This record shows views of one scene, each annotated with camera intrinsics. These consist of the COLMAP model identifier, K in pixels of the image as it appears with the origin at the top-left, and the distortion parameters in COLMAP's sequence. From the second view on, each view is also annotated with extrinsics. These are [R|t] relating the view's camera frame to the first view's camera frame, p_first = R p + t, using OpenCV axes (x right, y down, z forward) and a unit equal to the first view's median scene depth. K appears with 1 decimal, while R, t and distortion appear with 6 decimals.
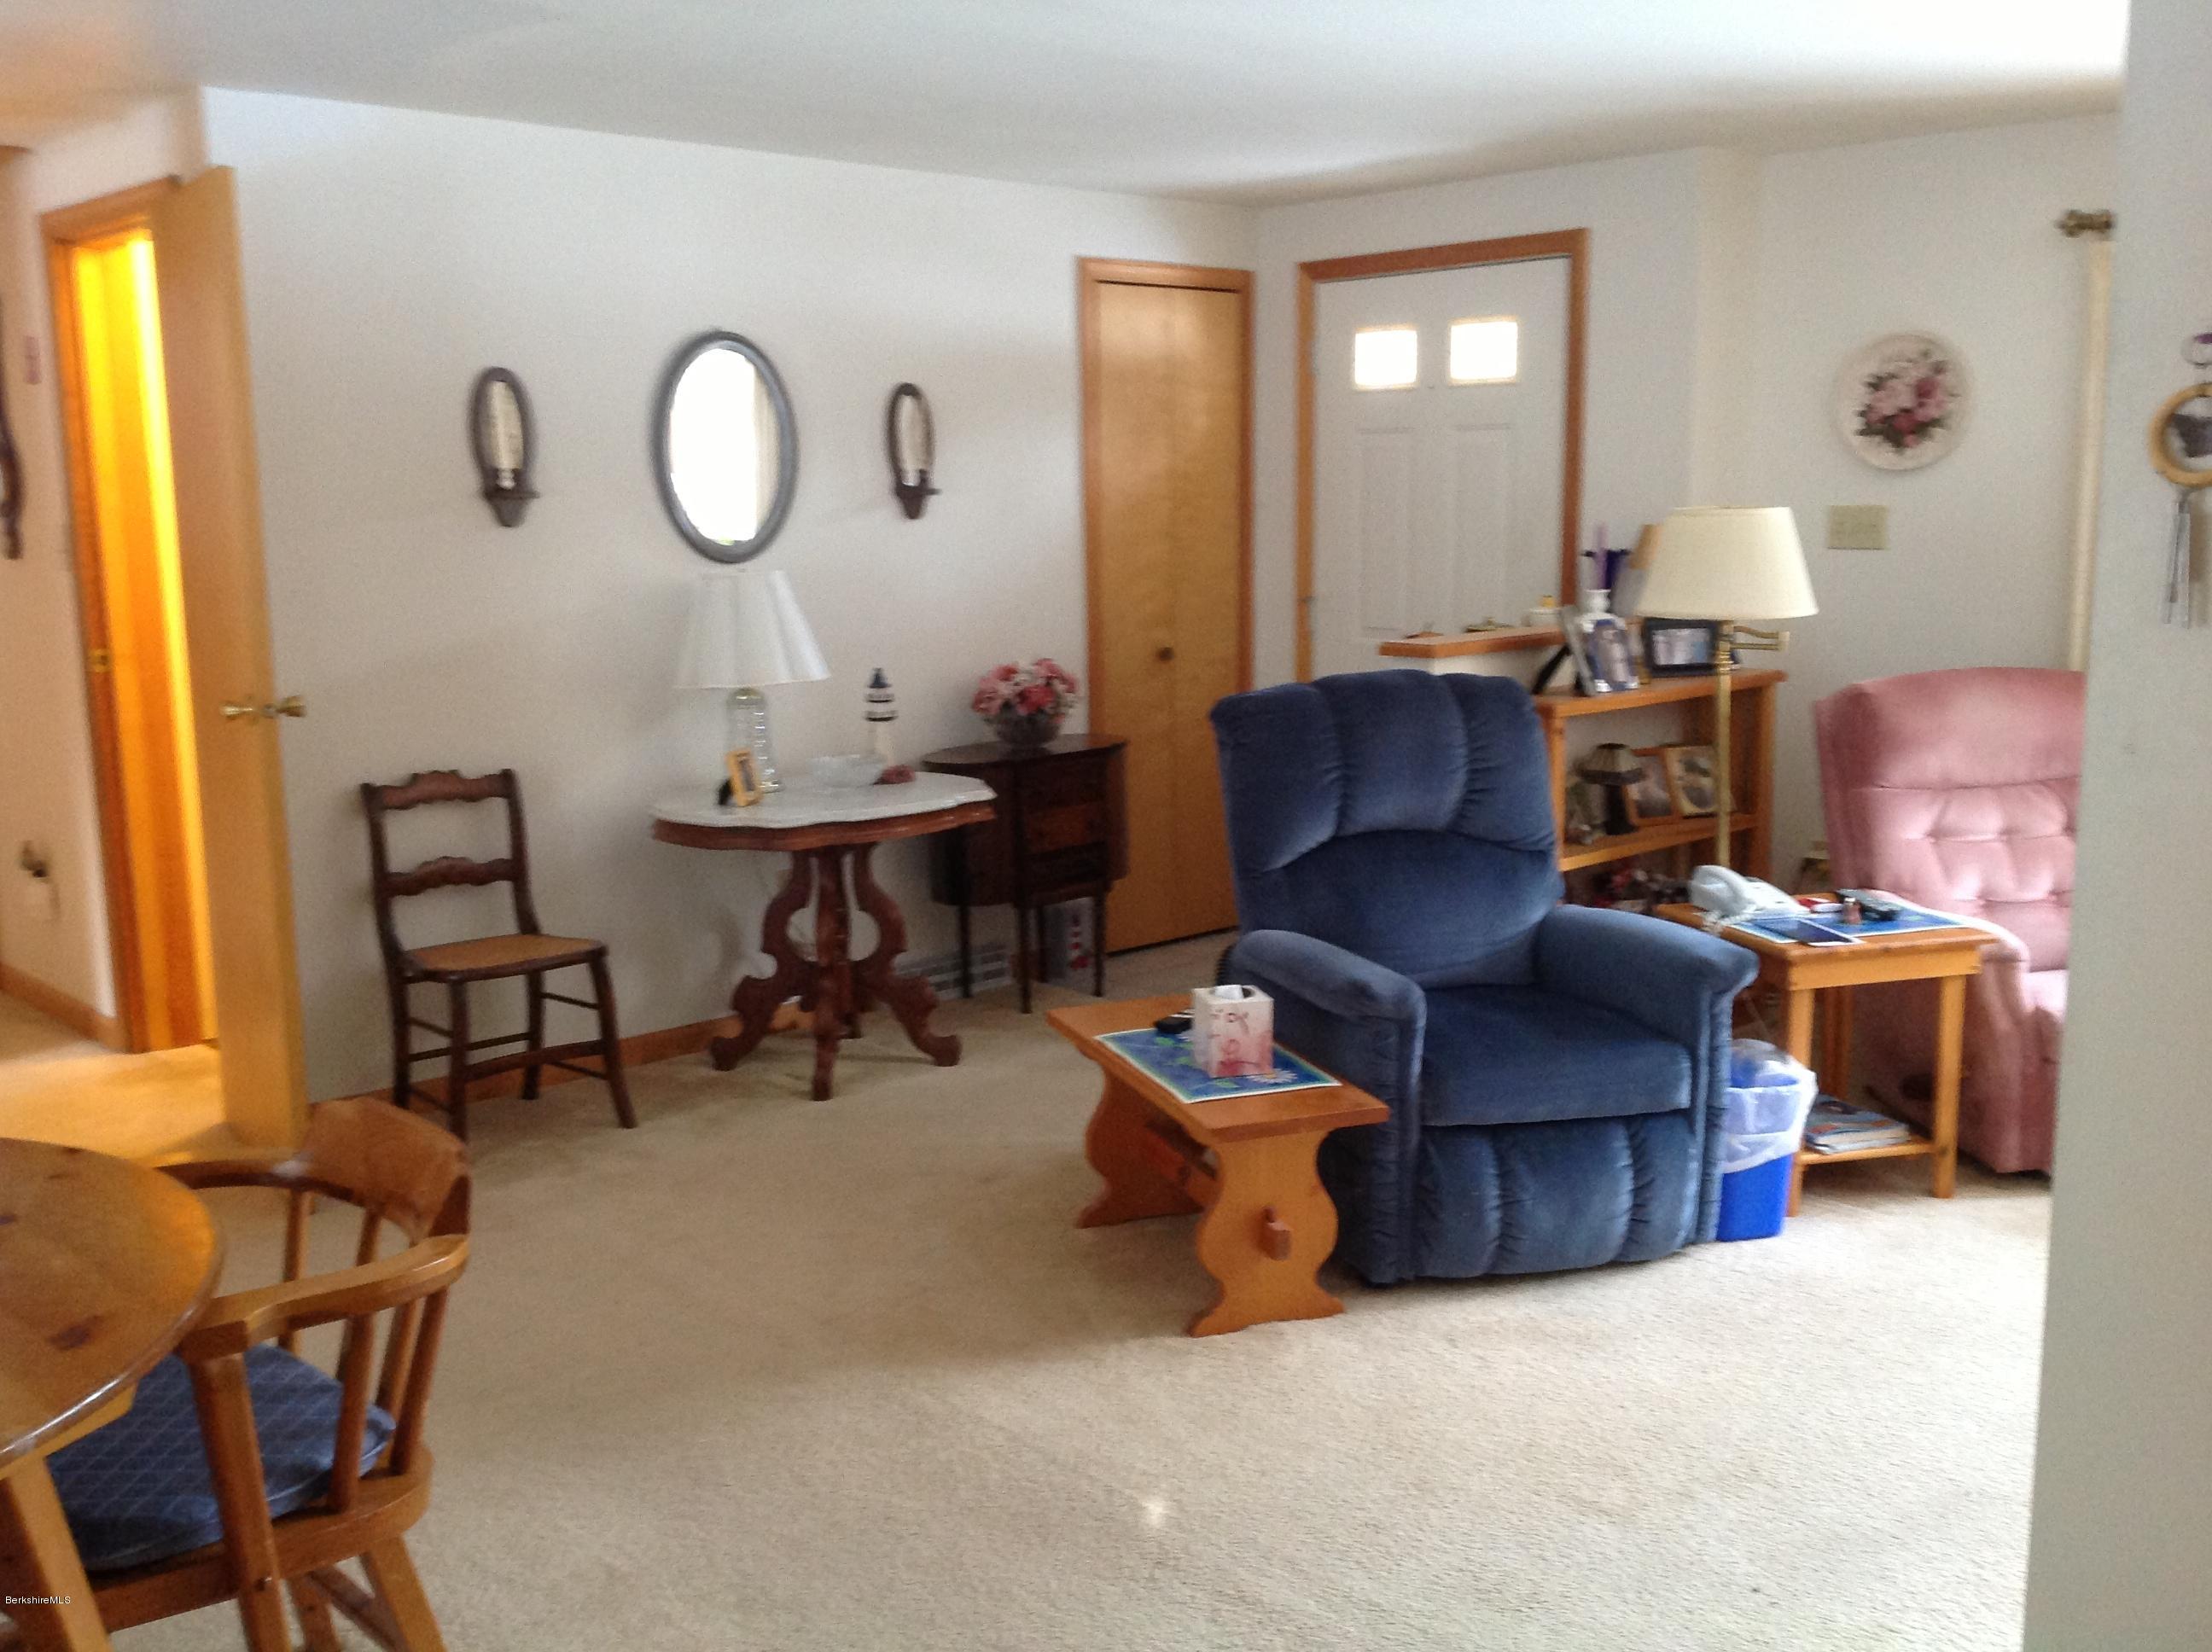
lens RADIAL K [[2079.2, 0, 1102.0], [0, 2079.2, 819.8], [0, 0, 1]] dist [0.011010, 0.000000]
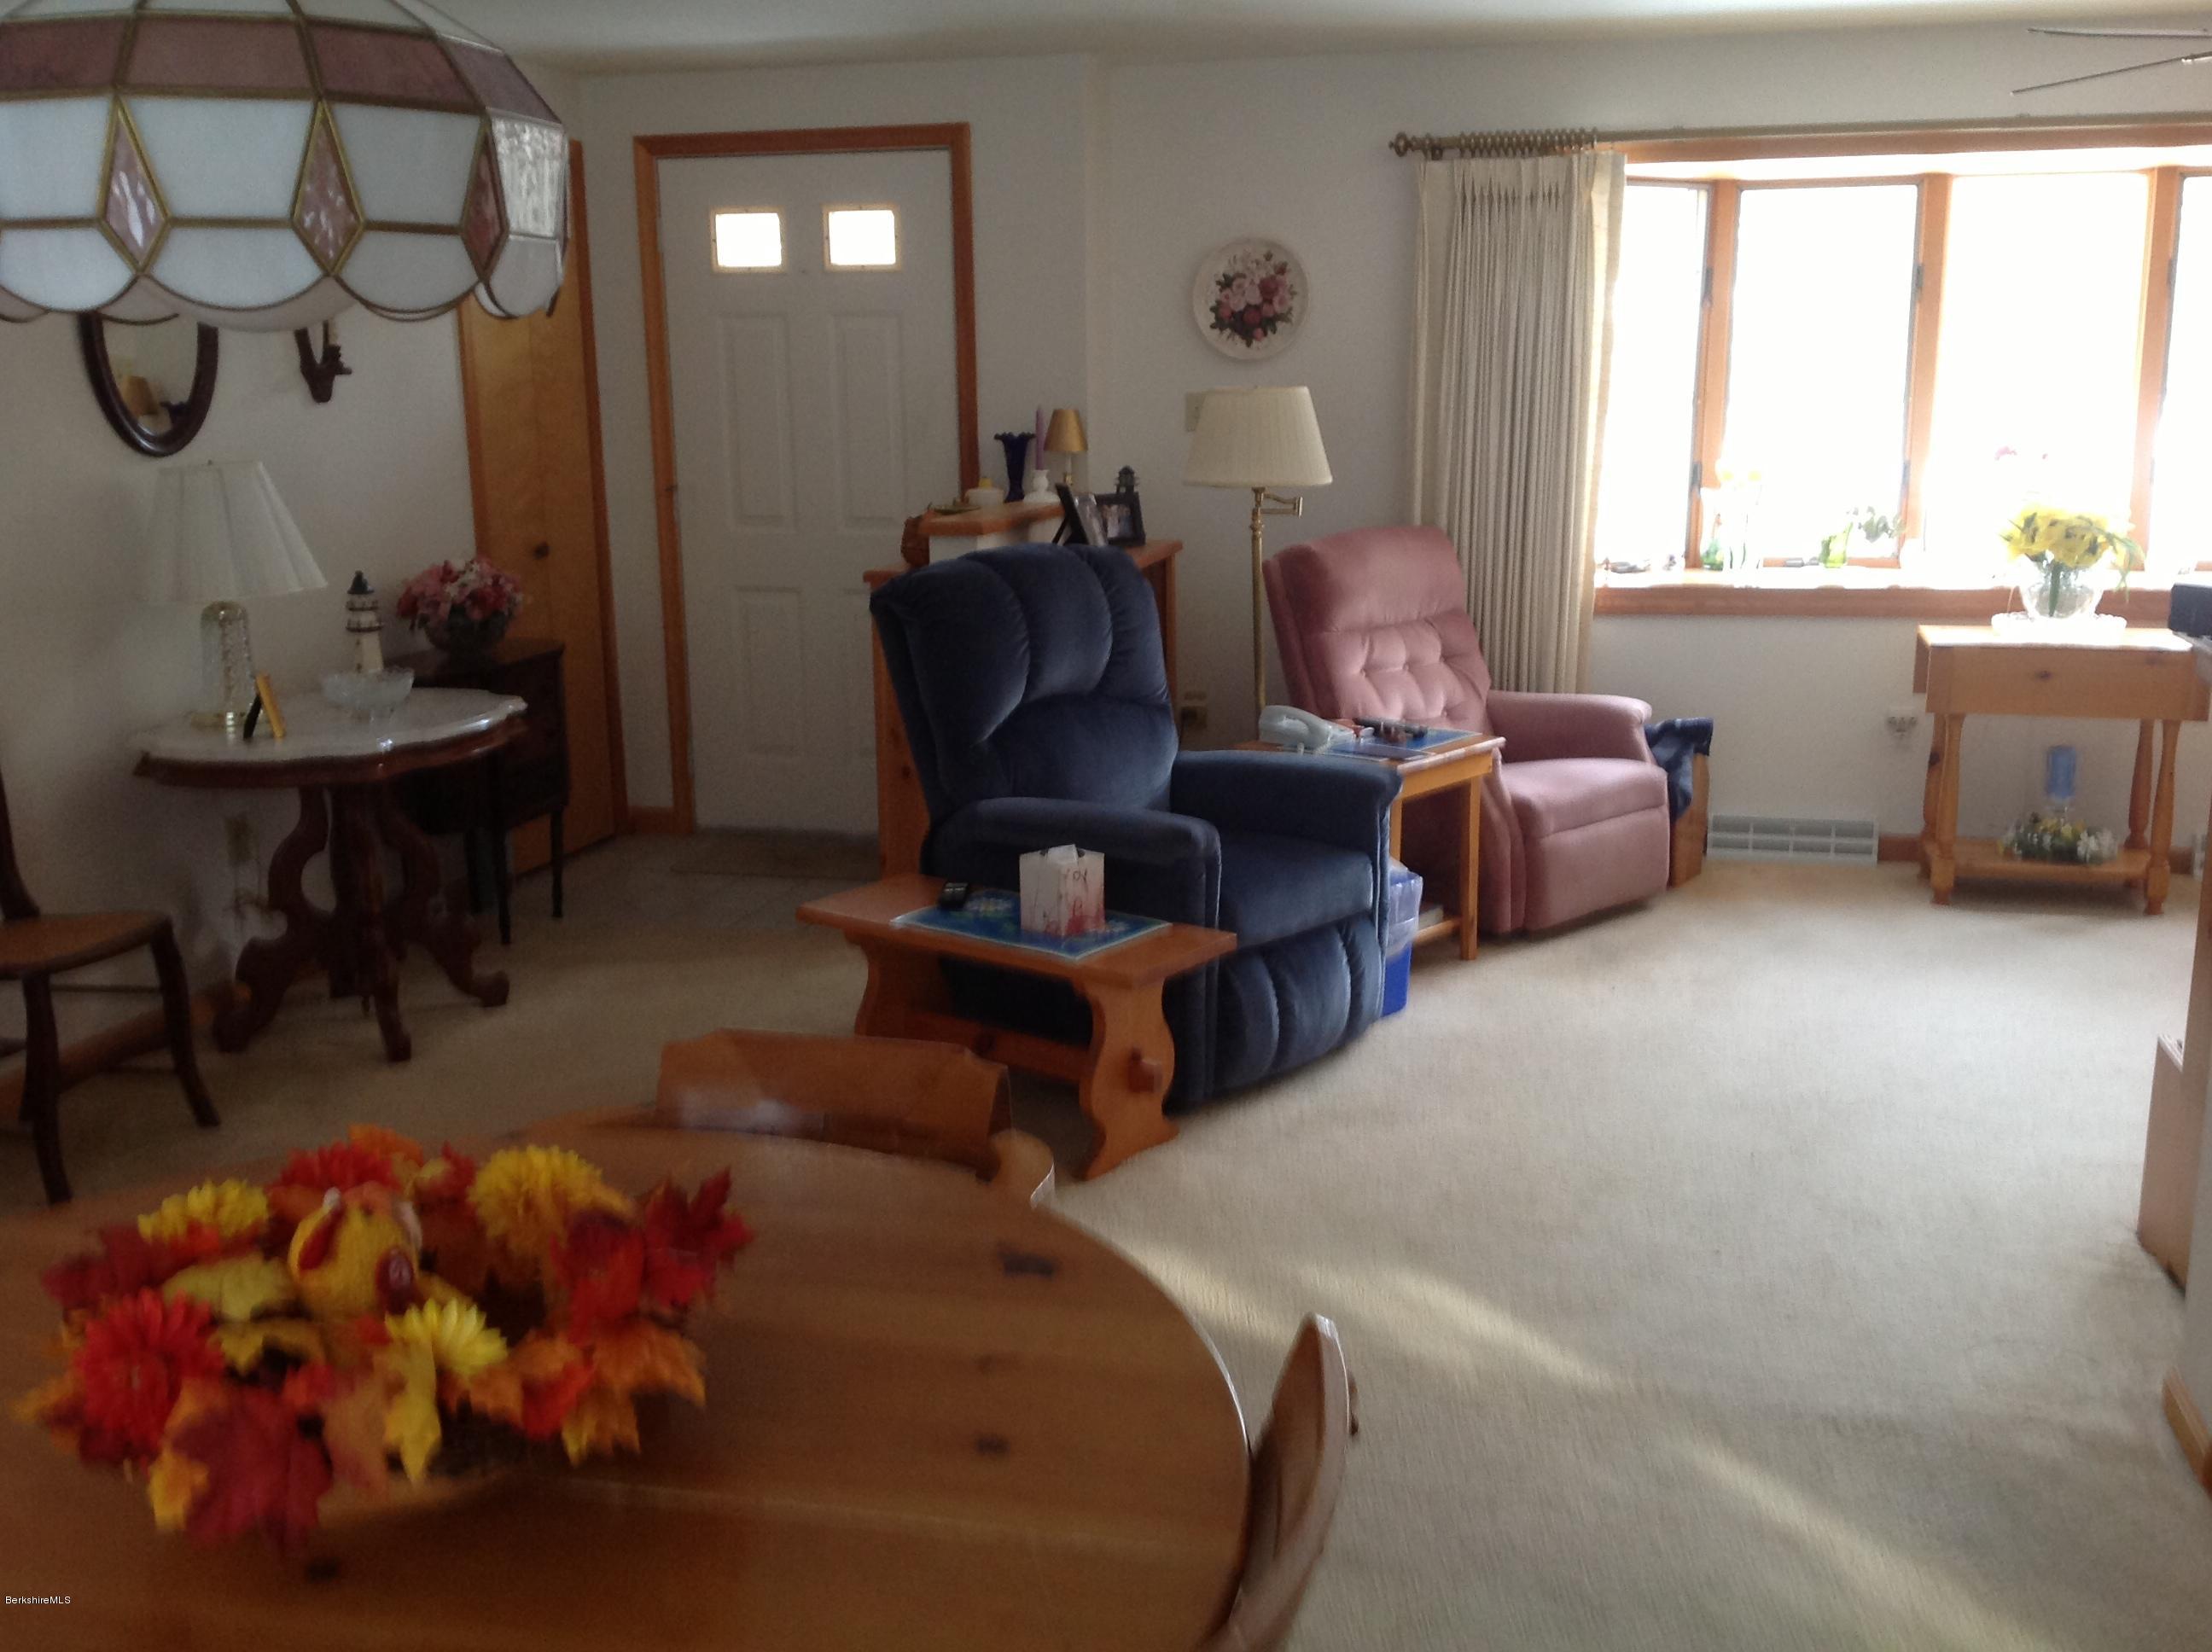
lens RADIAL K [[2079.2, 0, 1094.9], [0, 2079.2, 835.5], [0, 0, 1]] dist [0.011010, 0.000000]
pose [[0.823746, -0.115175, 0.555137, -0.360049], [0.087300, 0.993238, 0.076526, -0.002822], [-0.560197, -0.014575, 0.828231, 0.098000]]
